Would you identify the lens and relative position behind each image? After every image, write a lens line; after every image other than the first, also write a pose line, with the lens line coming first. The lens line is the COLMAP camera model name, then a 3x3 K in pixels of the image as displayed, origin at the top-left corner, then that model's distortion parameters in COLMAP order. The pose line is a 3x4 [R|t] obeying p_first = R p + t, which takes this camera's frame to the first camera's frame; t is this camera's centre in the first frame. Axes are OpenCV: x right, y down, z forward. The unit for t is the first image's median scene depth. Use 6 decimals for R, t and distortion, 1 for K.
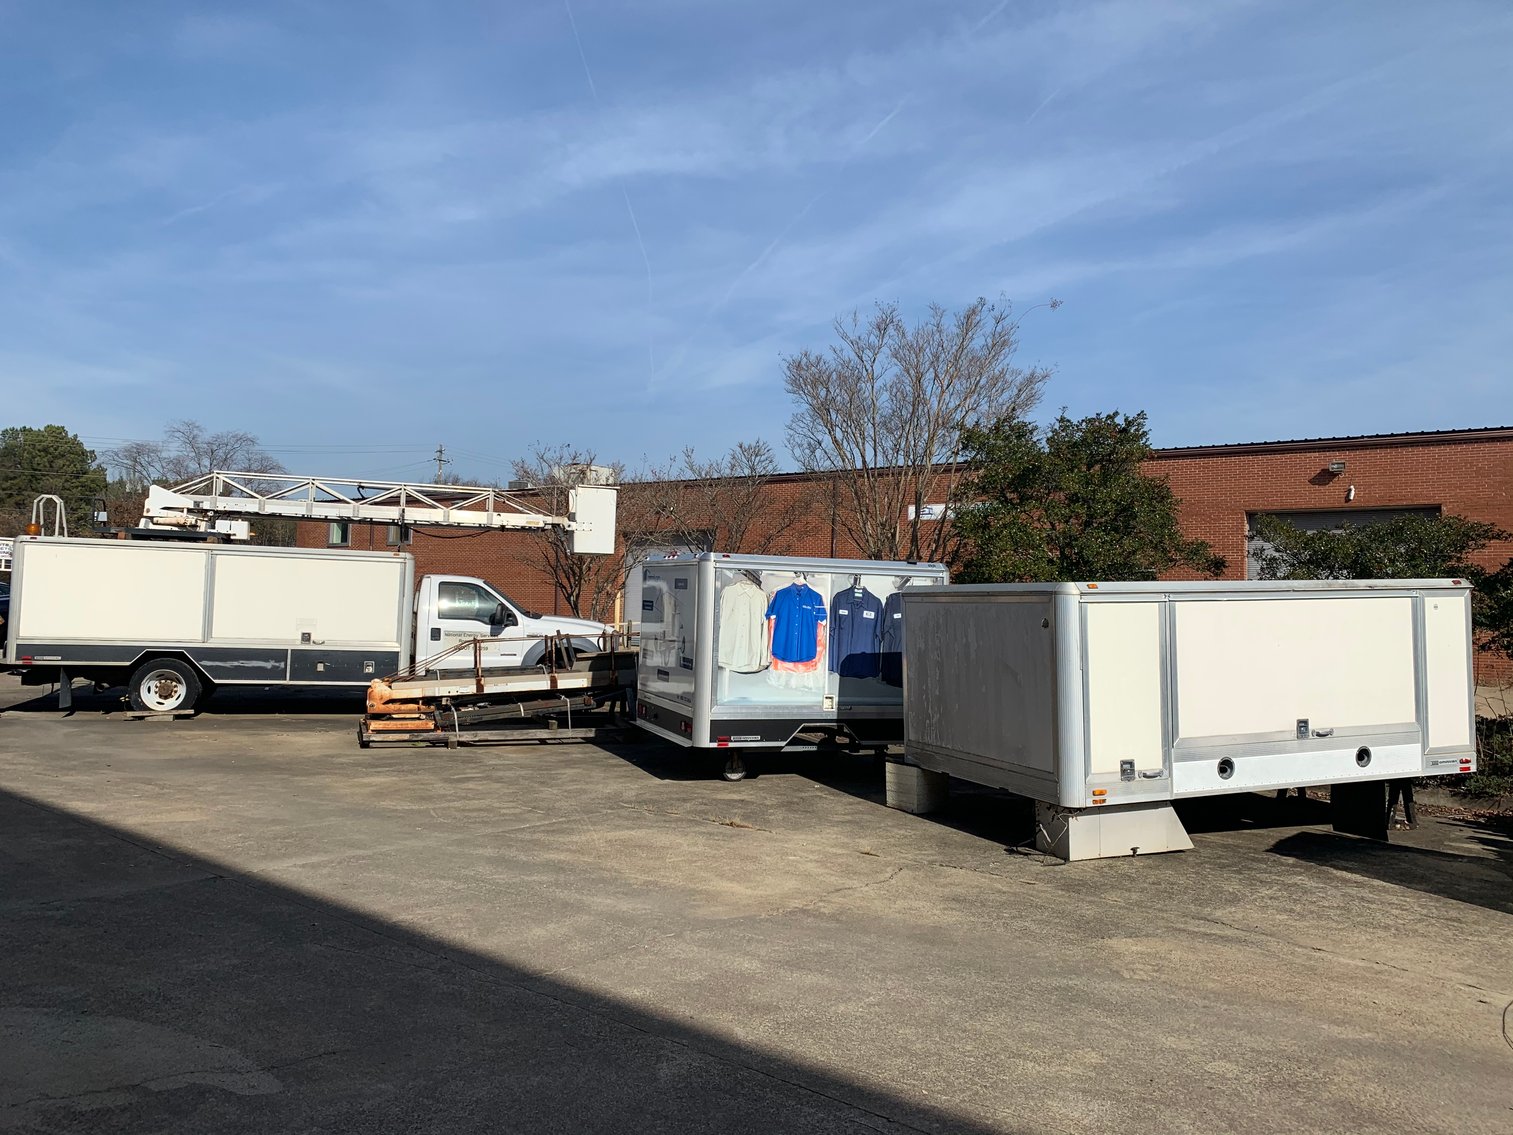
lens RADIAL K [[1139.0, 0, 756.5], [0, 1139.0, 567.5], [0, 0, 1]] dist [0.057939, -0.099453]
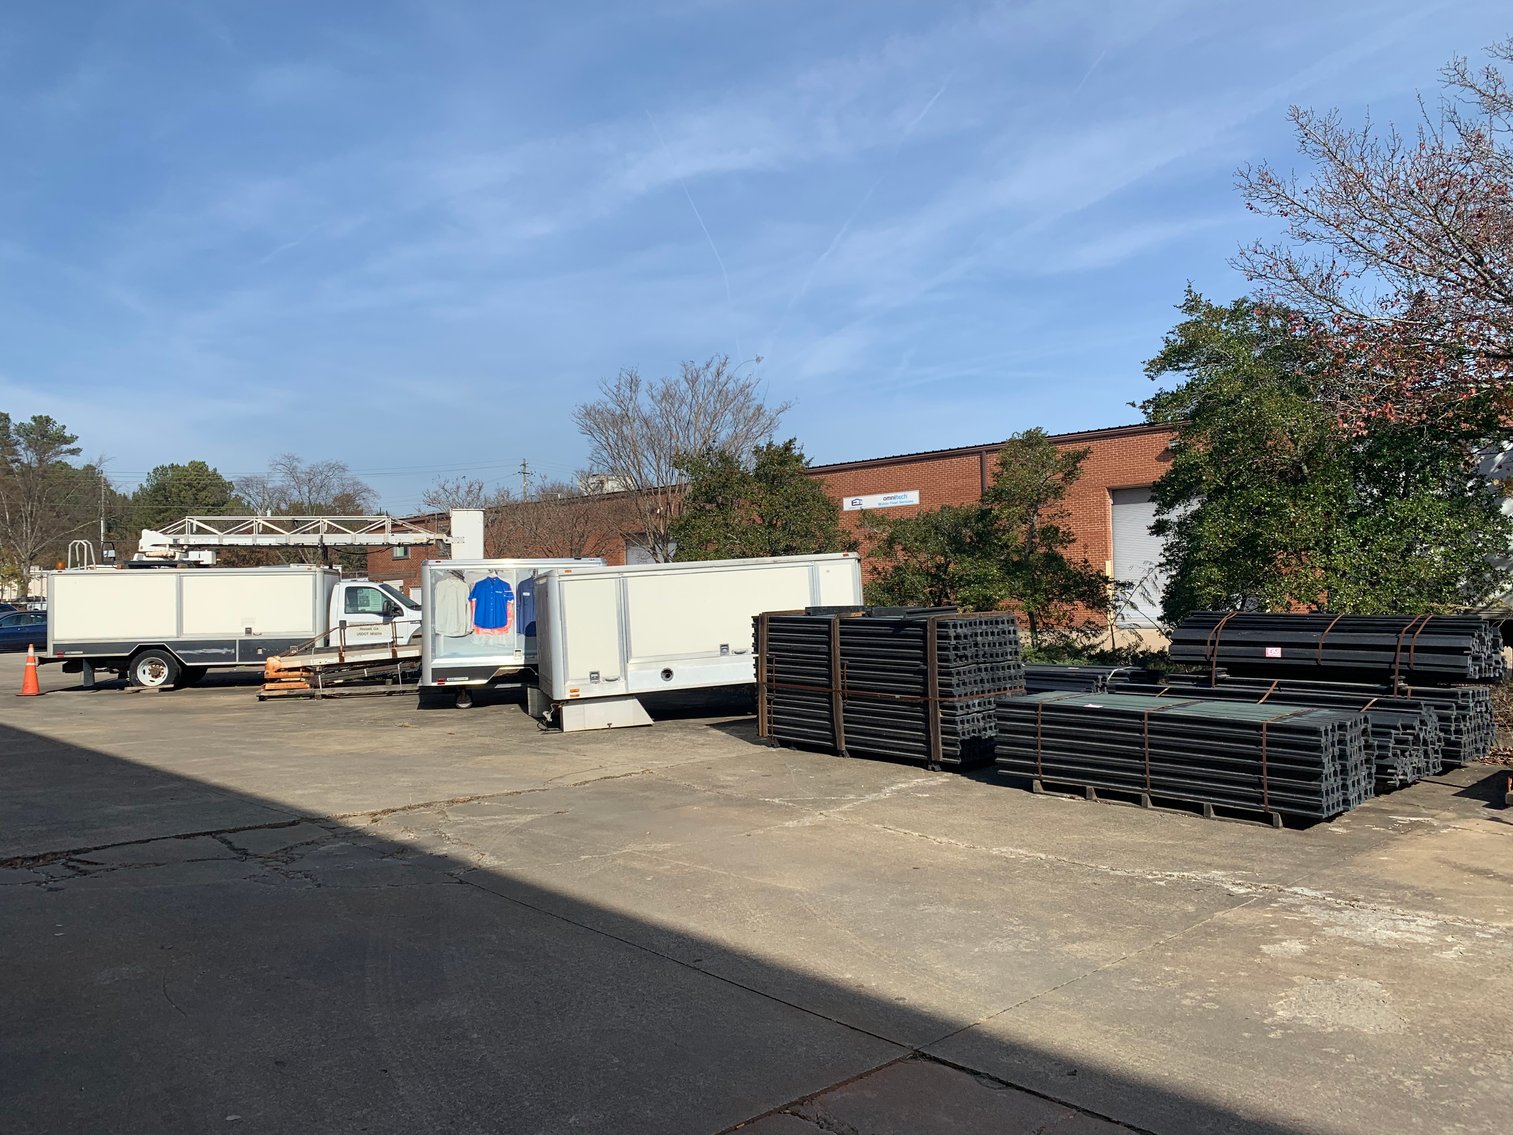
lens RADIAL K [[1154.3, 0, 755.9], [0, 1154.3, 642.4], [0, 0, 1]] dist [0.008272, 0.003382]
pose [[0.992333, -0.046094, -0.114672, 0.379684], [0.054252, 0.996136, 0.069063, 0.009468], [0.111045, -0.074755, 0.991000, -0.335872]]
